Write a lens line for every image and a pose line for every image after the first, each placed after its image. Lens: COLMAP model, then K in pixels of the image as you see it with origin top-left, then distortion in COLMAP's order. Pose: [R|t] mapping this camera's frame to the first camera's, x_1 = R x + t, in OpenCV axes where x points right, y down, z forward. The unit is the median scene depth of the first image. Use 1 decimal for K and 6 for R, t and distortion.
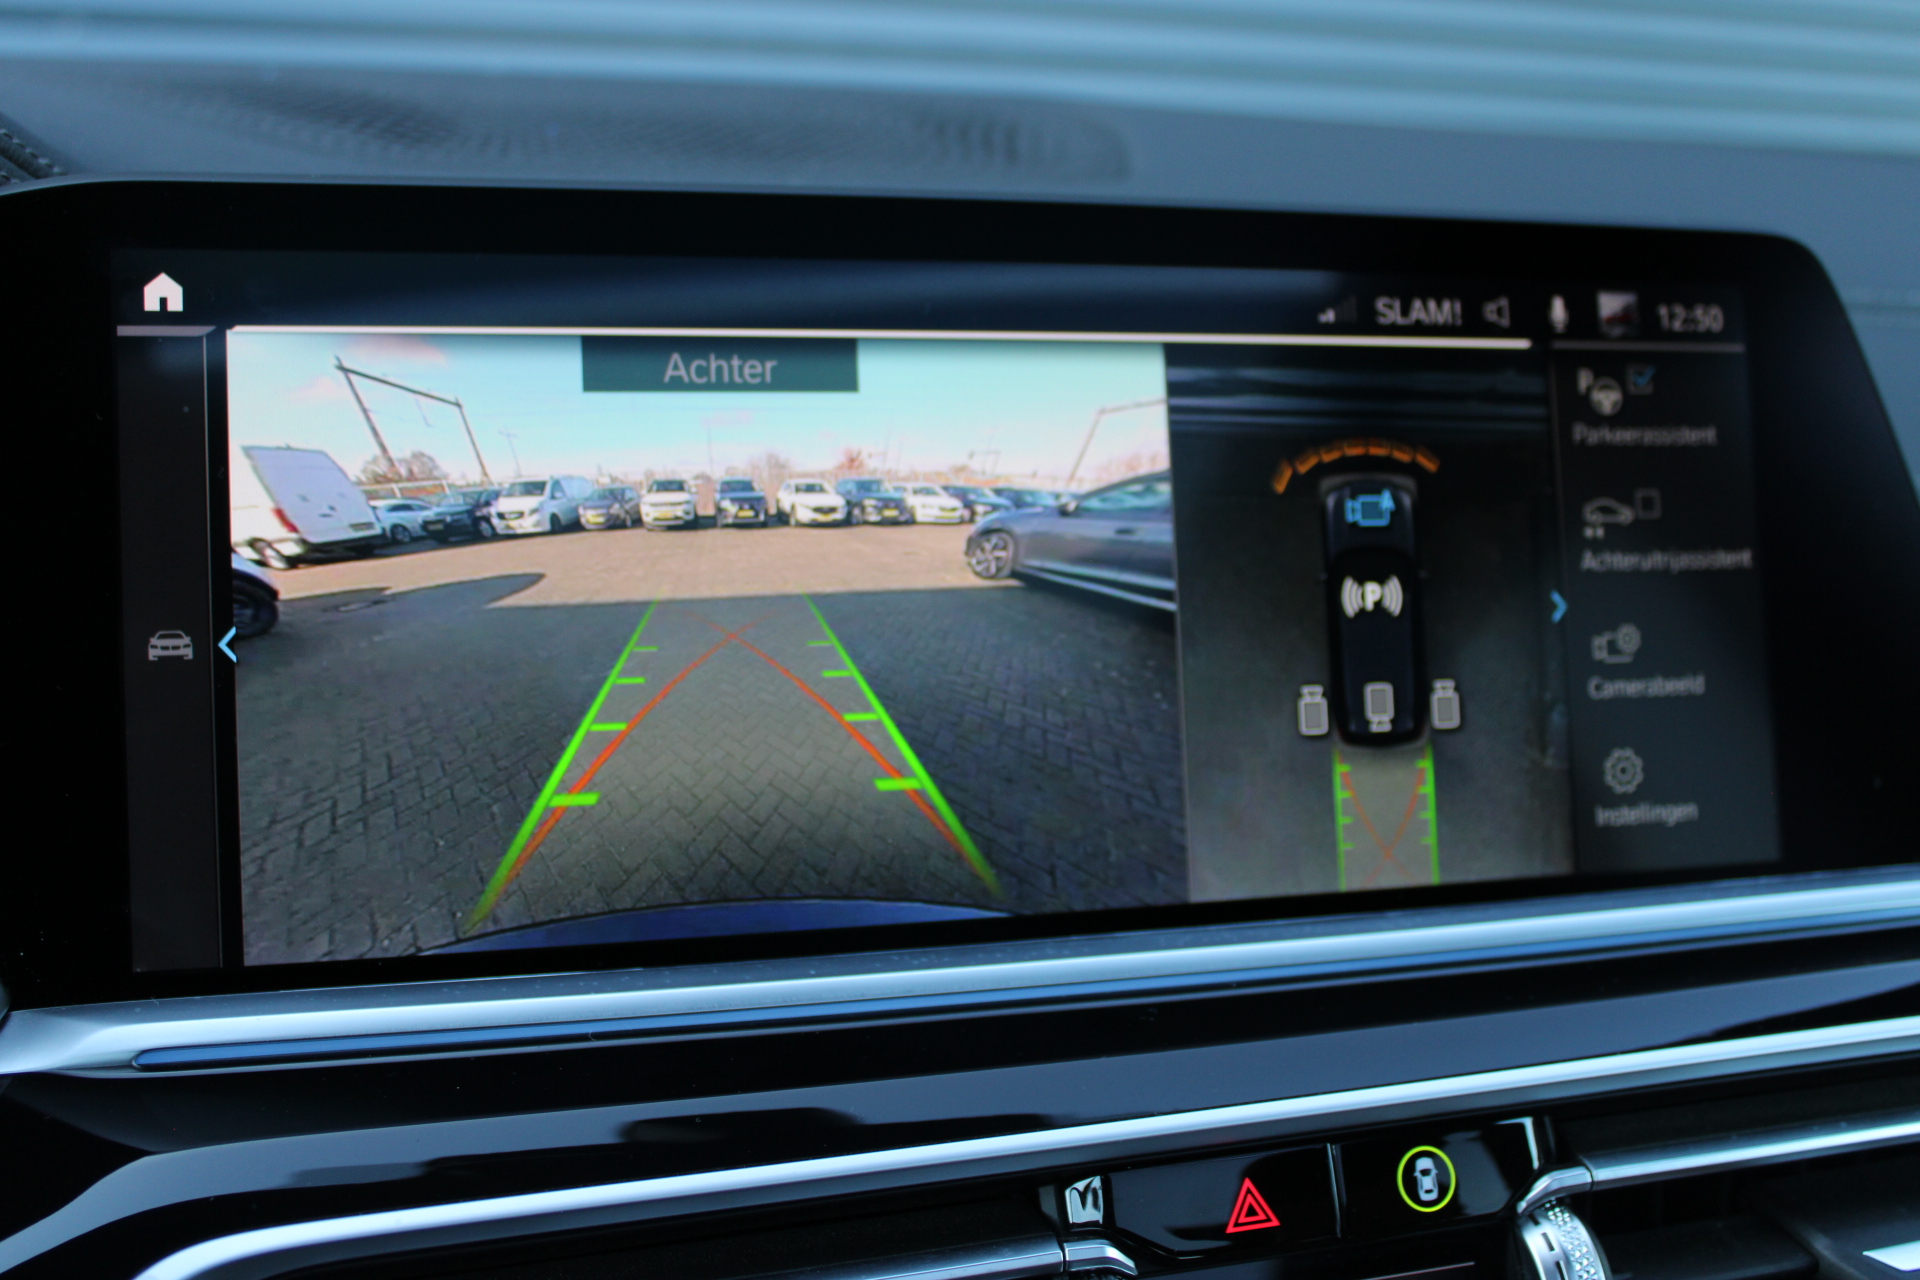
lens RADIAL K [[2195.1, 0, 964.3], [0, 2195.1, 635.3], [0, 0, 1]] dist [-0.105913, 0.123423]
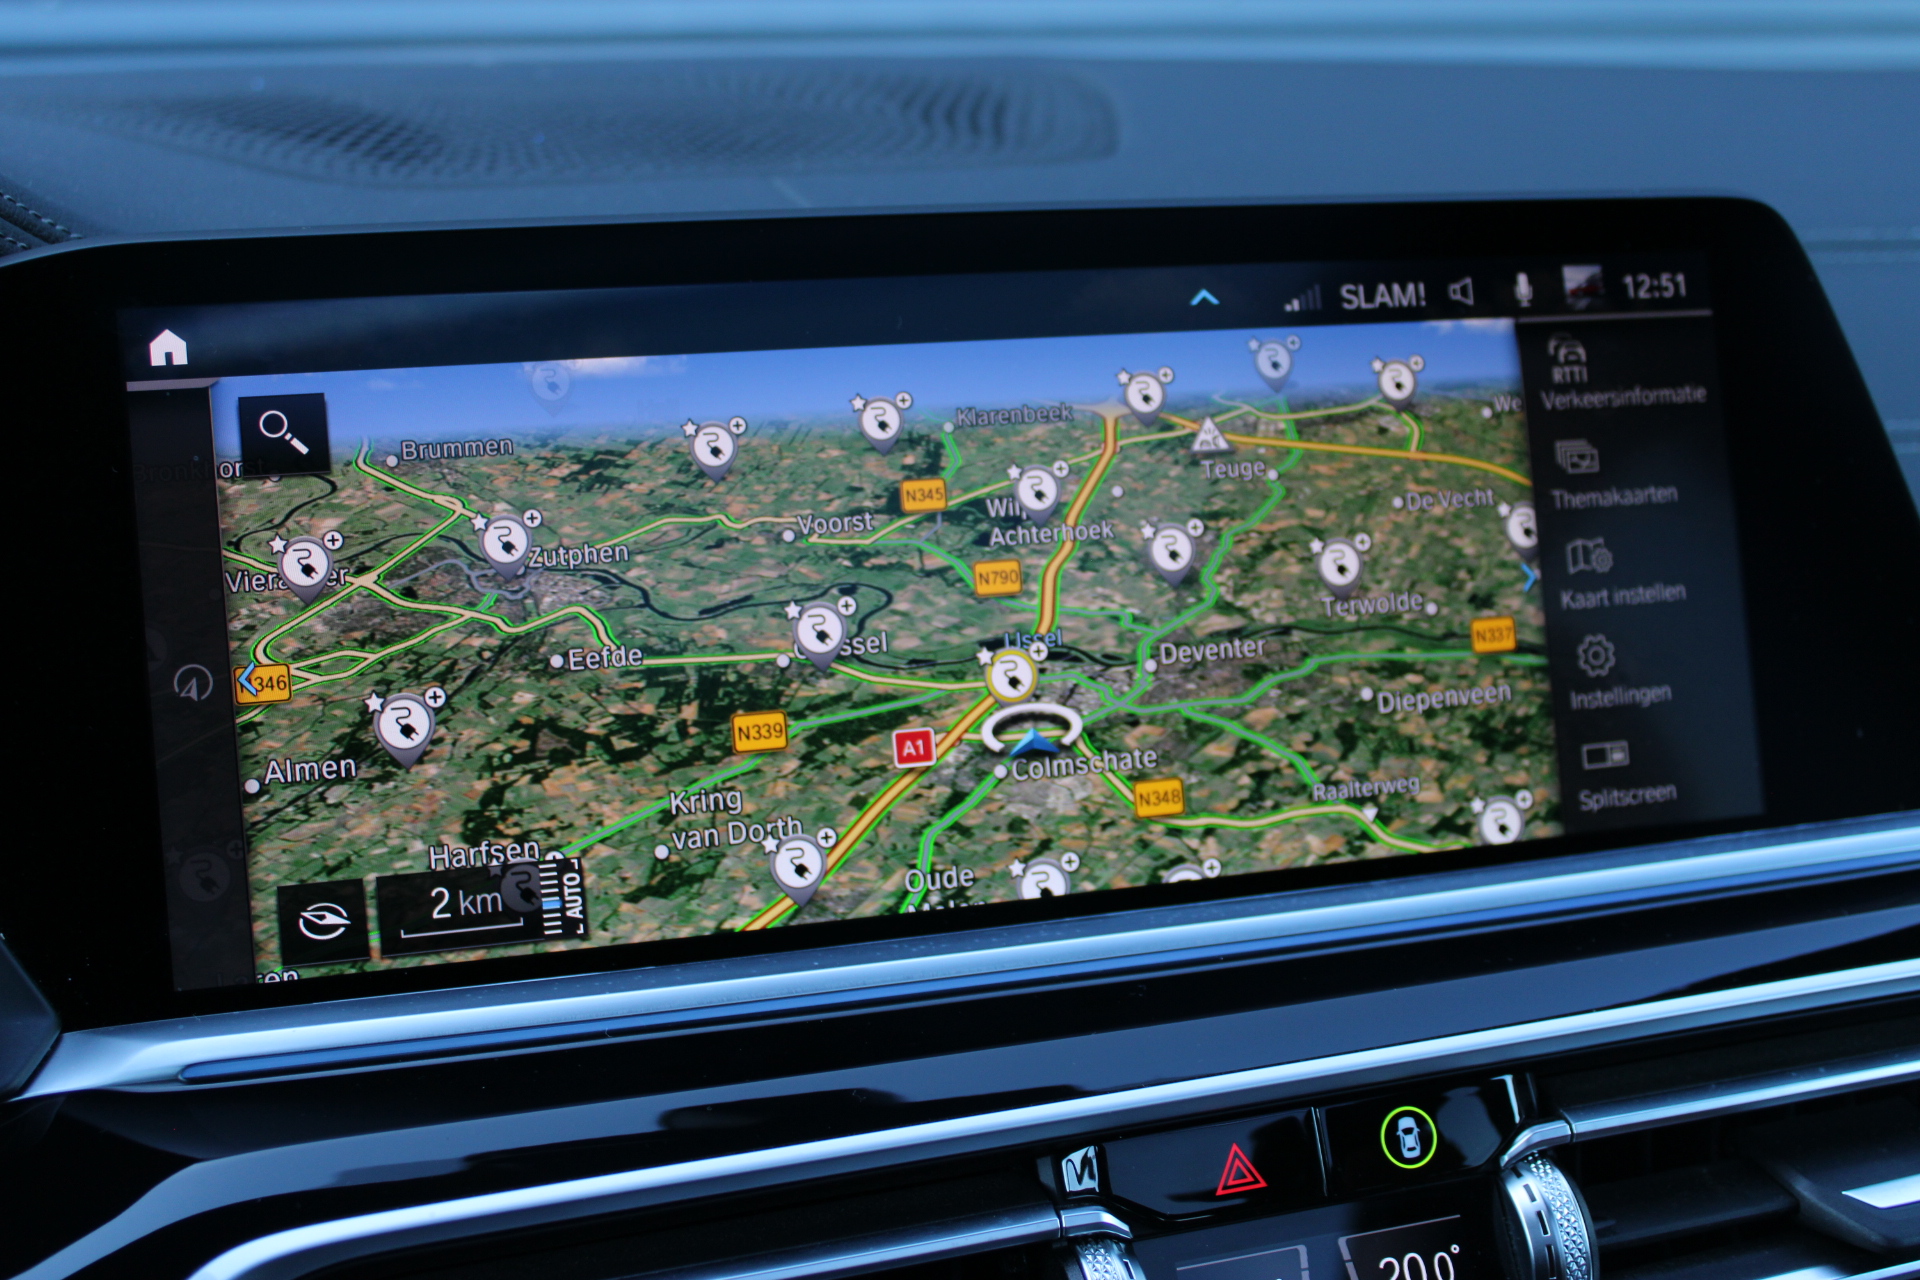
lens RADIAL K [[2320.3, 0, 970.8], [0, 2320.3, 644.2], [0, 0, 1]] dist [-0.095200, 0.135970]
pose [[0.998790, -0.043572, -0.022803, 0.036387], [0.044204, 0.998630, 0.027996, -0.026755], [0.021552, -0.028971, 0.999348, -0.104339]]
